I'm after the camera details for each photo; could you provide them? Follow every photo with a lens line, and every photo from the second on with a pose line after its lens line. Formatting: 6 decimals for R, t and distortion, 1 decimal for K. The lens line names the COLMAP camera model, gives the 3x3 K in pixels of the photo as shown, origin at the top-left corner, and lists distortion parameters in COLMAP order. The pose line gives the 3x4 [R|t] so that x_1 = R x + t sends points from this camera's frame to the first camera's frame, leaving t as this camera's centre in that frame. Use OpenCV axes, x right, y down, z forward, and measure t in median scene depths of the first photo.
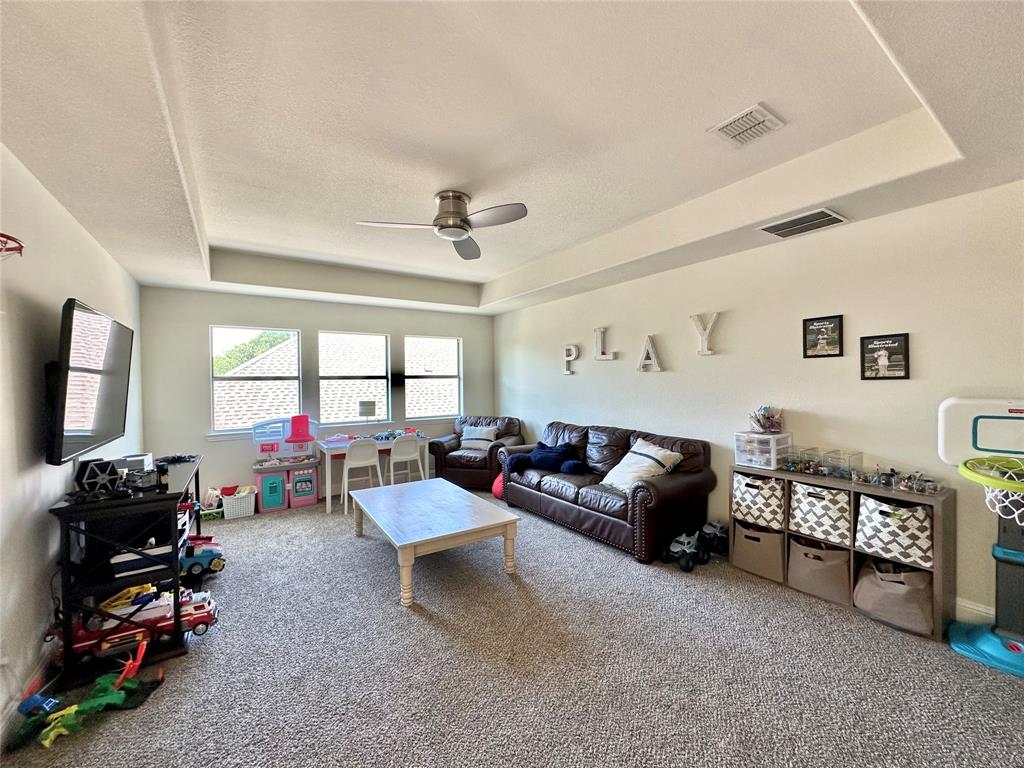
lens RADIAL K [[406.0, 0, 500.4], [0, 406.0, 385.6], [0, 0, 1]] dist [-0.000202, 0.000096]
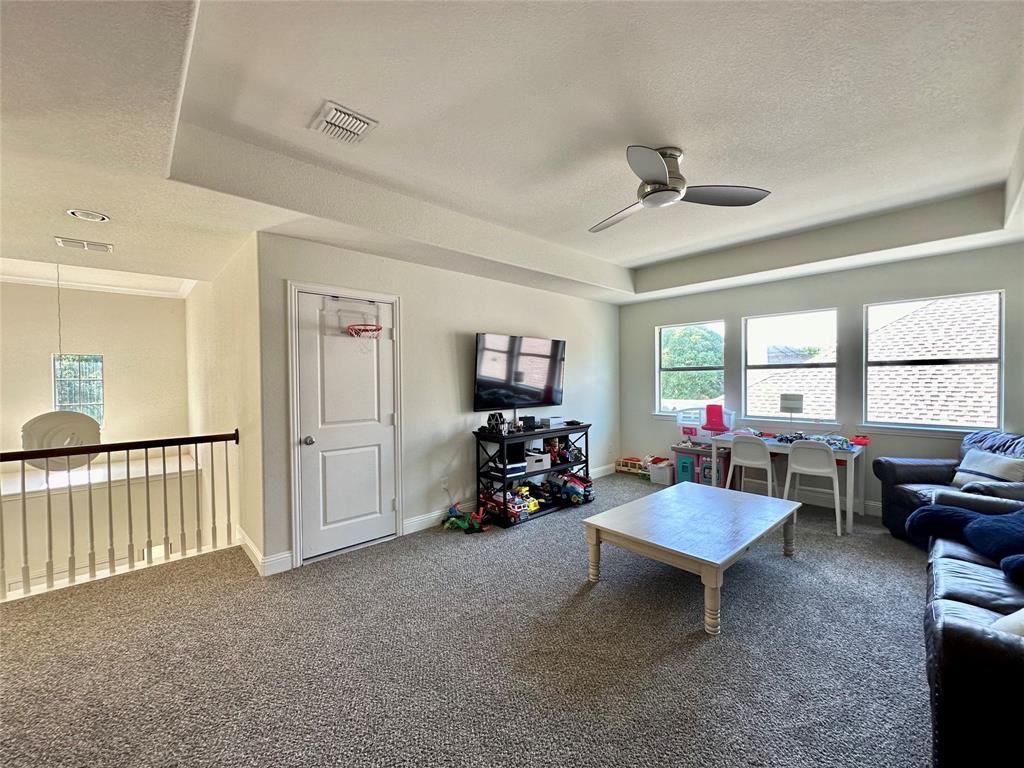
lens RADIAL K [[410.8, 0, 510.8], [0, 410.8, 383.3], [0, 0, 1]] dist [-0.009376, 0.000614]
pose [[0.168306, 0.032588, -0.985196, 0.431606], [0.000022, 0.999453, 0.033063, -0.013068], [0.985735, -0.005587, 0.168213, 0.325487]]
